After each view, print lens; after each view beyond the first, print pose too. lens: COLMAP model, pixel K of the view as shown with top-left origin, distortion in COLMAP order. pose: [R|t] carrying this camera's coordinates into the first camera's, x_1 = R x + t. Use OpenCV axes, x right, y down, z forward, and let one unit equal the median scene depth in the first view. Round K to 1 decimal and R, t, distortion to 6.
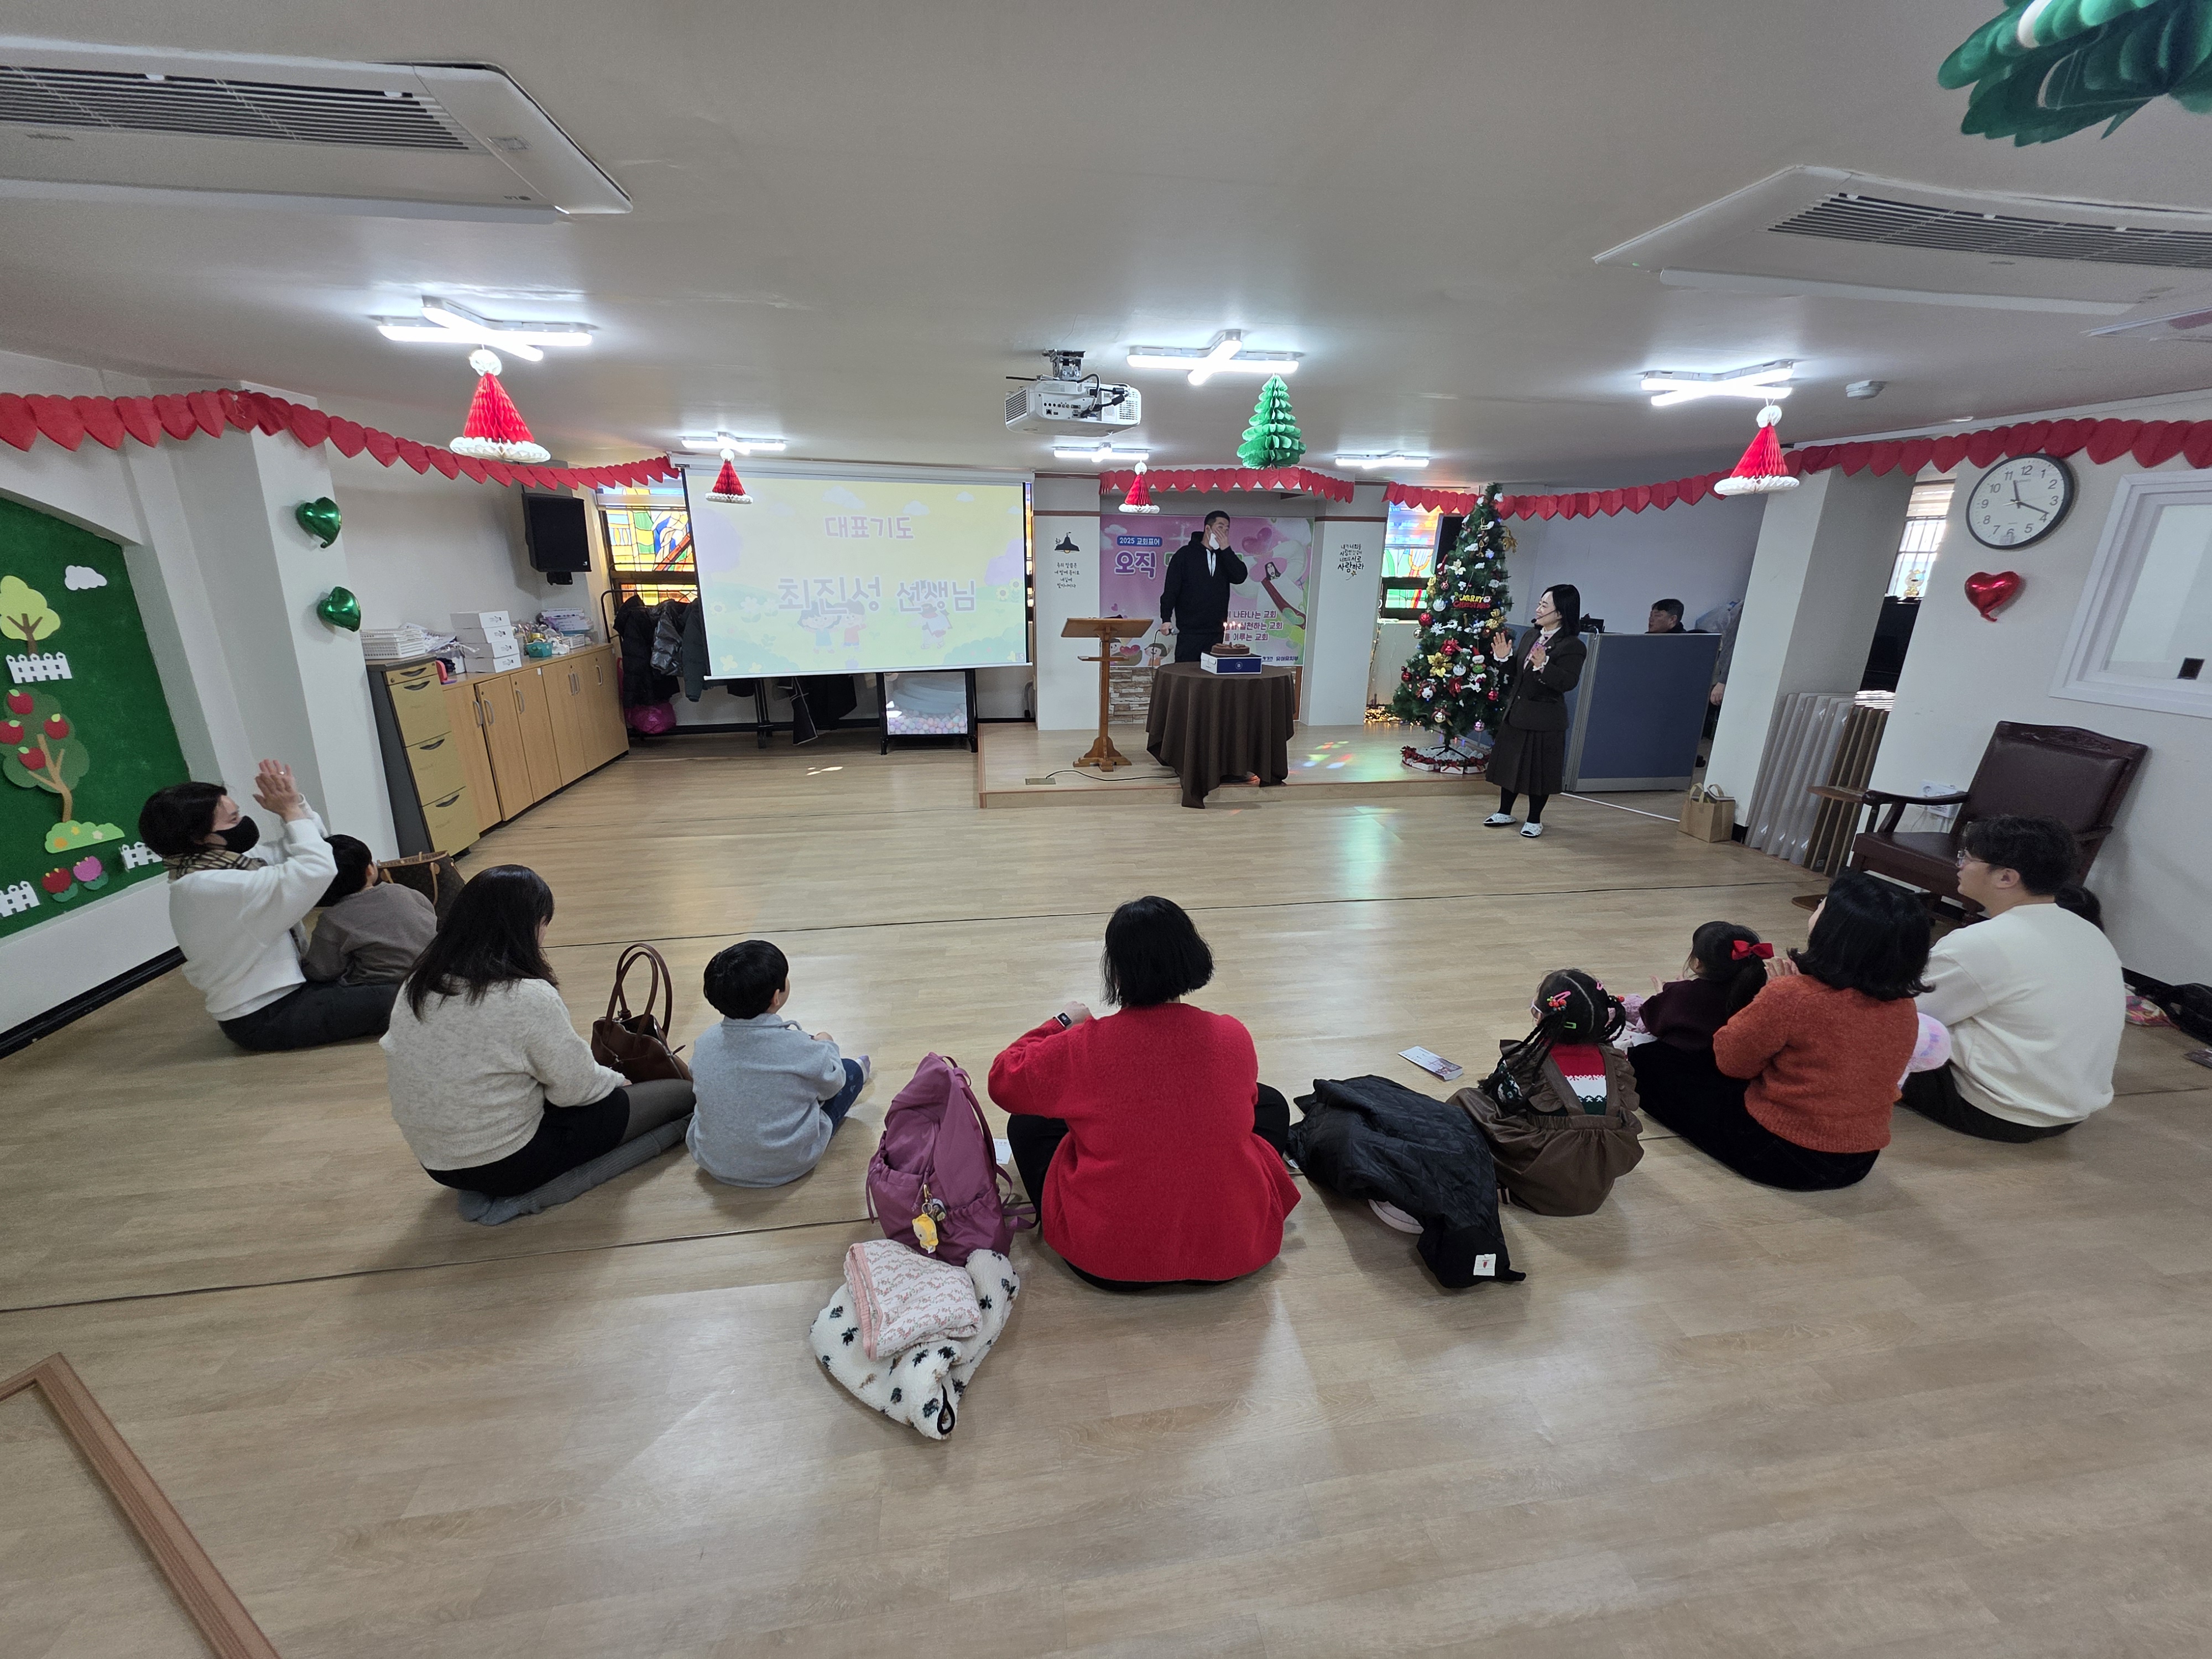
lens RADIAL K [[882.0, 0, 1126.6], [0, 882.0, 836.8], [0, 0, 1]] dist [-0.000632, 0.000244]
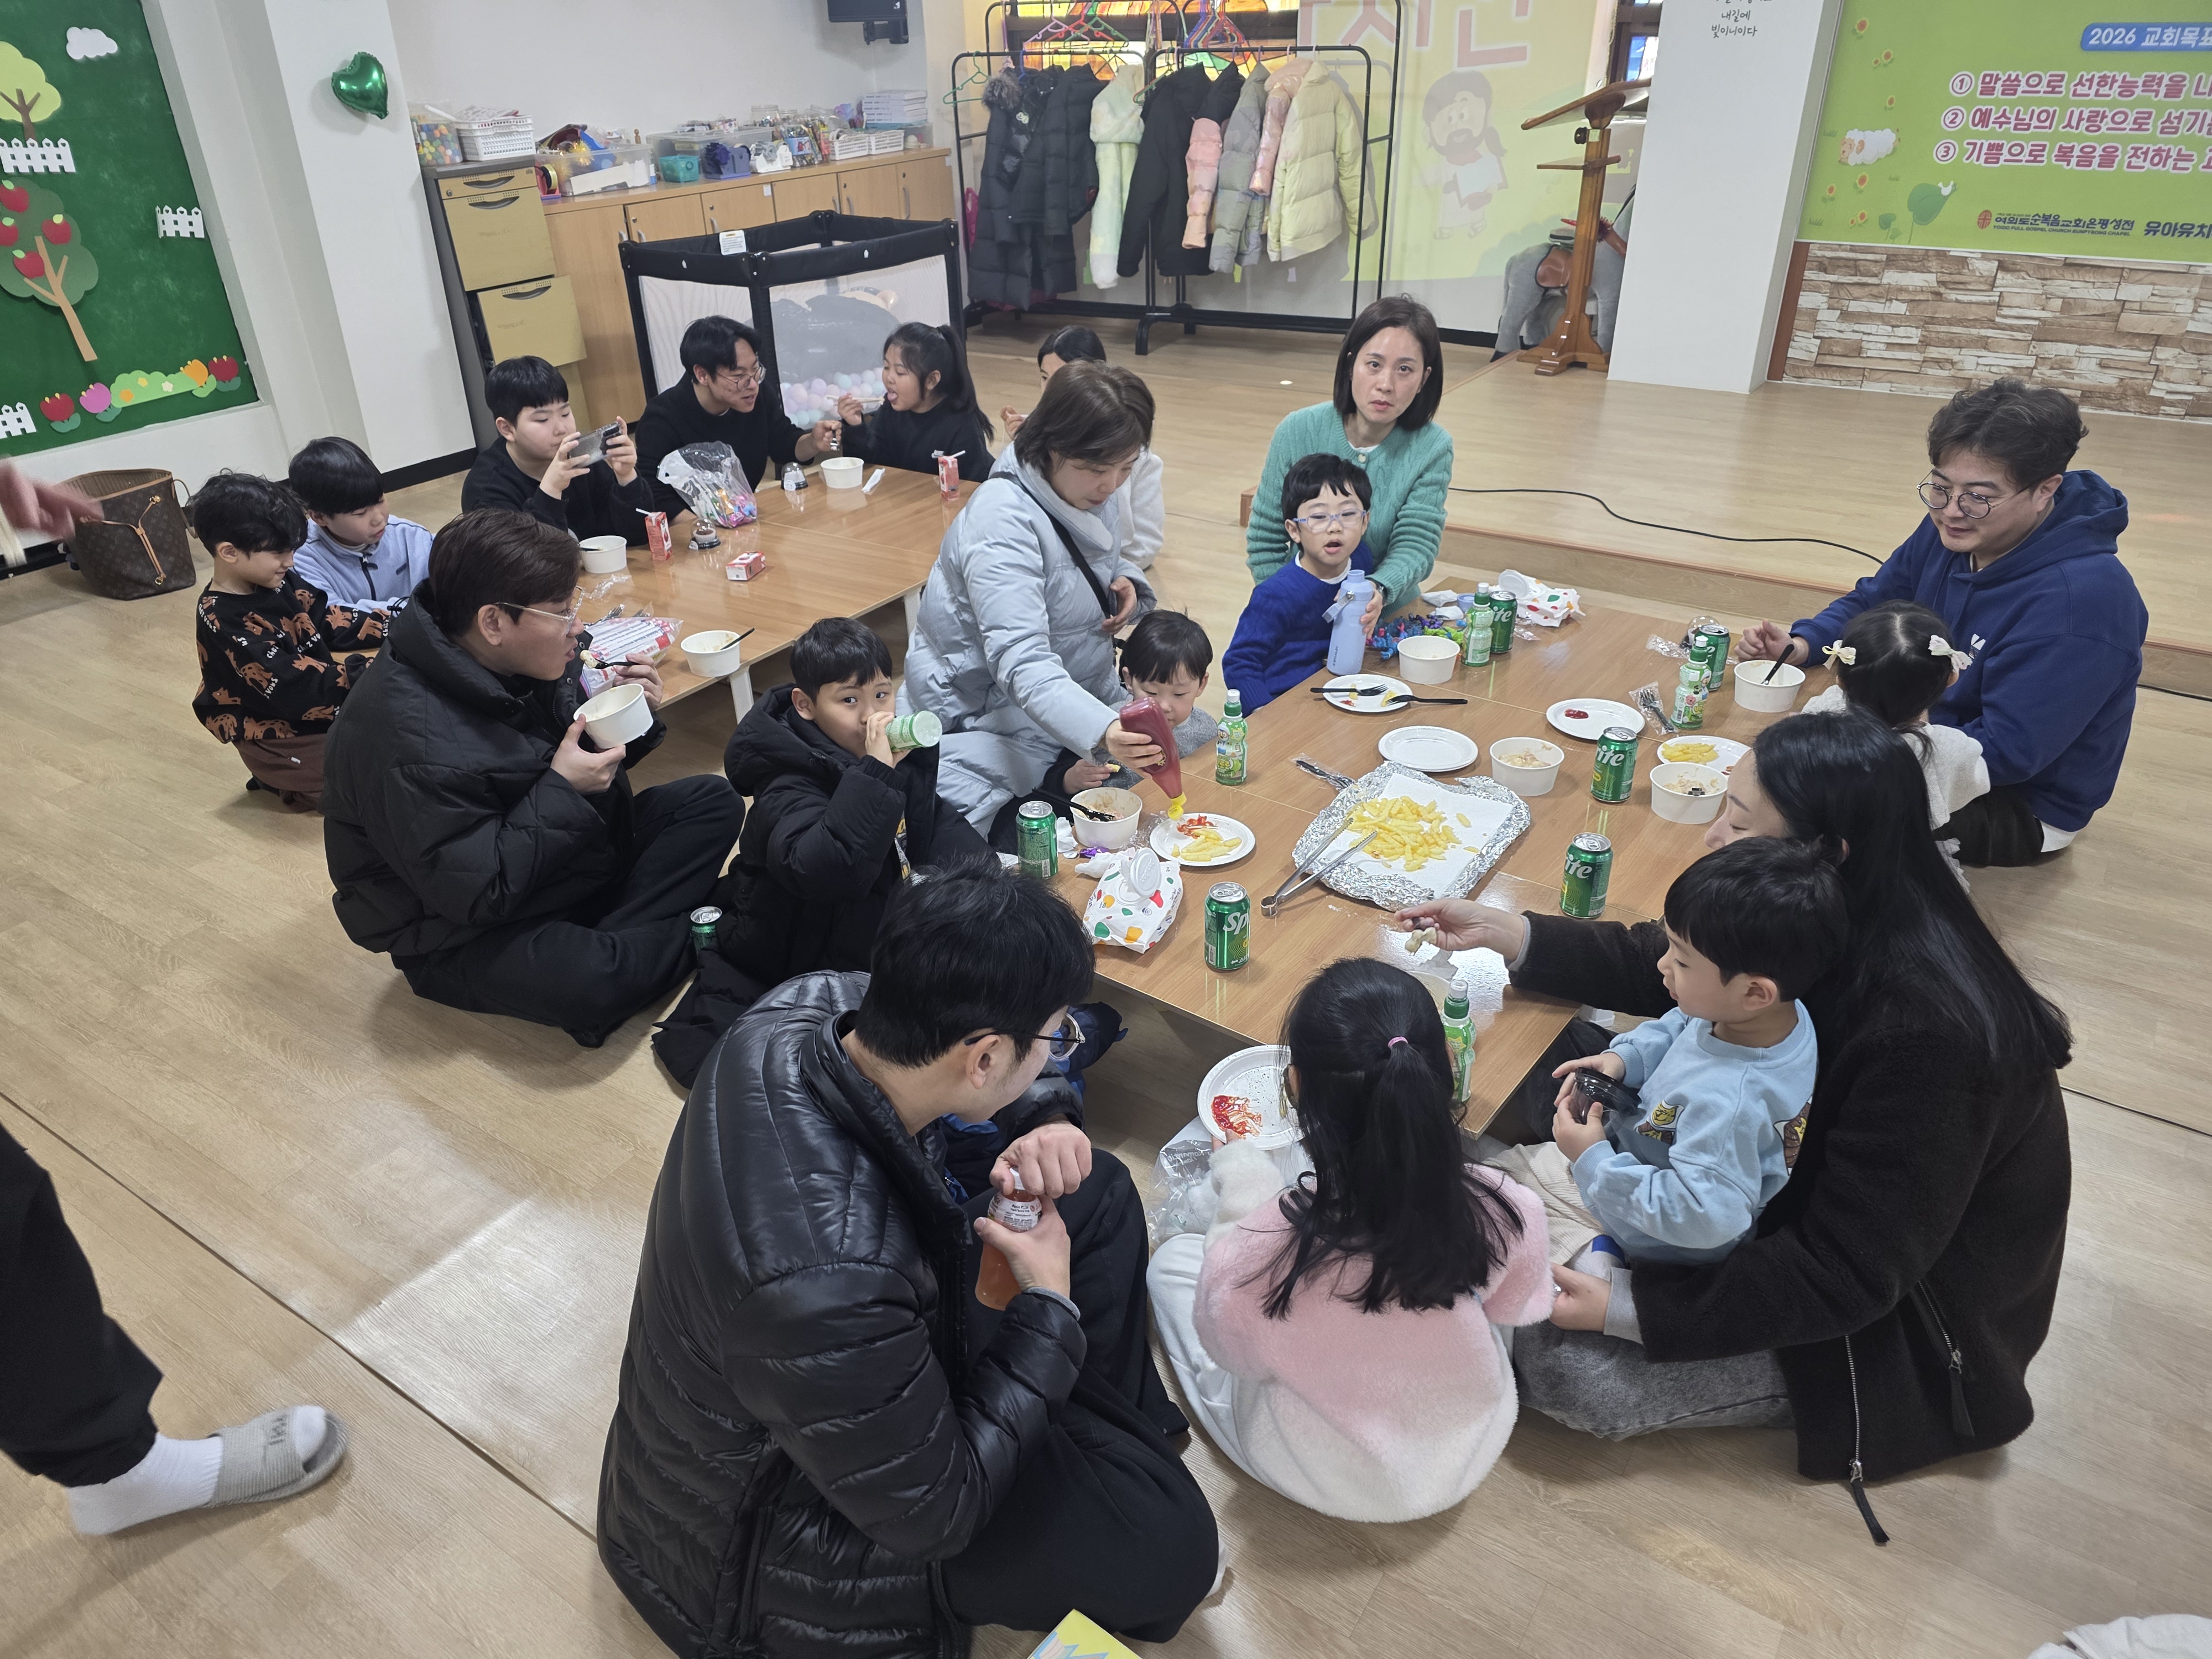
lens RADIAL K [[1483.3, 0, 1085.1], [0, 1483.3, 848.1], [0, 0, 1]] dist [0.040500, -0.030404]
pose [[0.712543, 0.324149, -0.622261, 0.534602], [-0.179576, 0.941596, 0.284868, -0.125695], [0.678258, -0.091237, 0.729137, 0.442576]]
